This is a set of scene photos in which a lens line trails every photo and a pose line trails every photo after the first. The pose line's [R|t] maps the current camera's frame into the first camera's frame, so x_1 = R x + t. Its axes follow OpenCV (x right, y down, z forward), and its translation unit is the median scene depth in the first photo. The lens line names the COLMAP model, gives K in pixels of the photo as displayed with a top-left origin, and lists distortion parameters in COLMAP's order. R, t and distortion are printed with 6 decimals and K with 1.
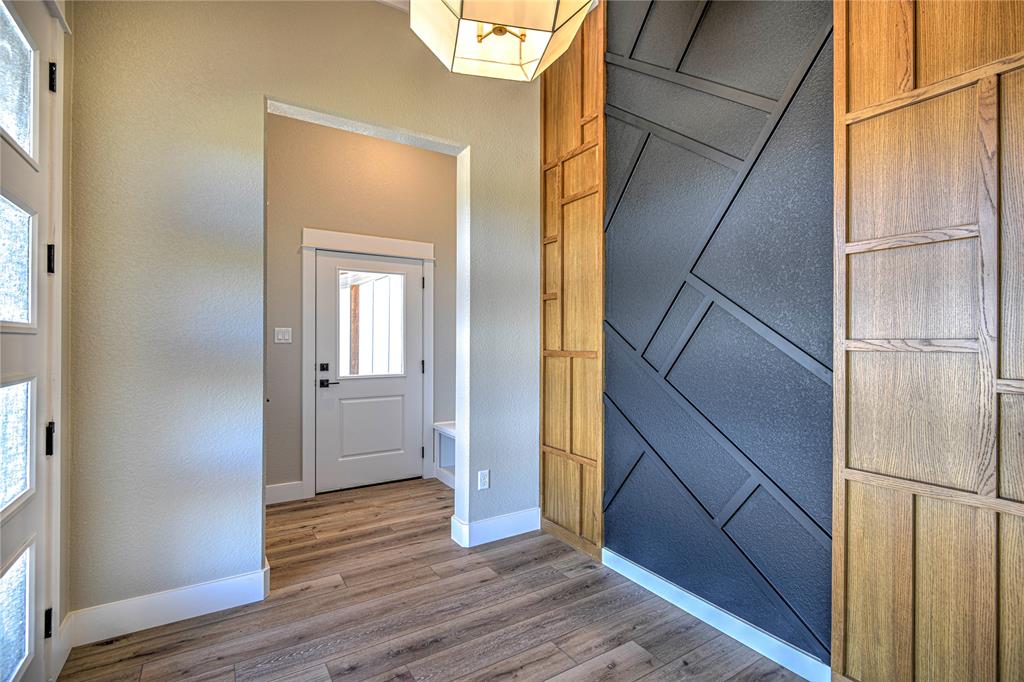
lens RADIAL K [[468.0, 0, 509.0], [0, 468.0, 344.8], [0, 0, 1]] dist [0.006896, -0.002059]
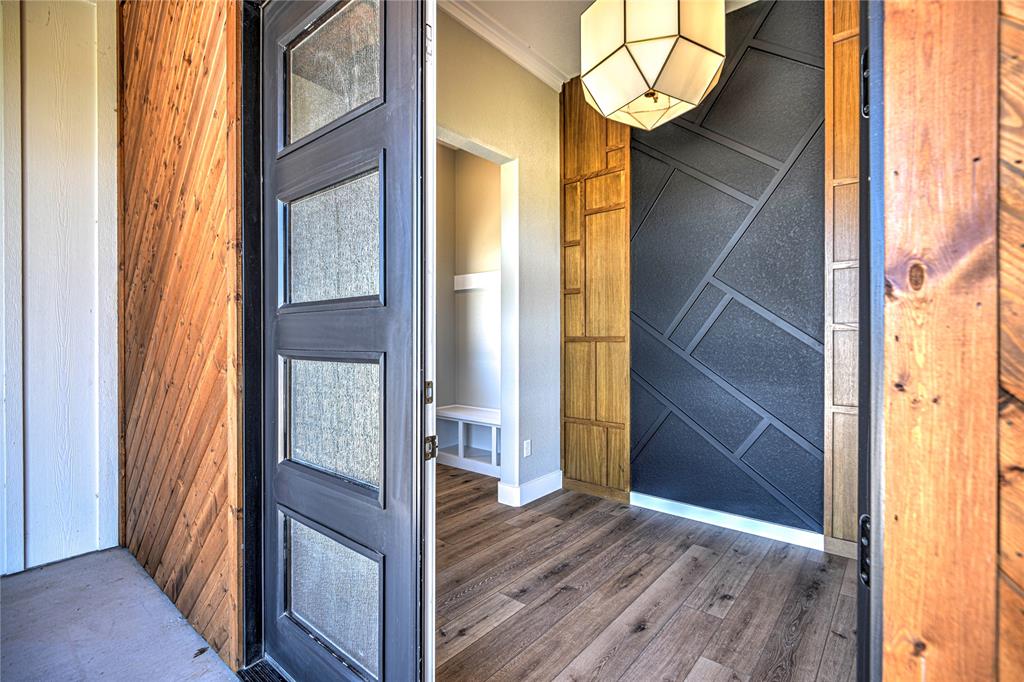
lens RADIAL K [[468.0, 0, 518.0], [0, 468.0, 344.6], [0, 0, 1]] dist [0.006896, -0.002059]
pose [[0.951228, -0.008879, 0.308362, -0.445582], [0.006331, 0.999937, 0.009264, 0.021879], [-0.308425, -0.006860, 0.951224, -0.096650]]
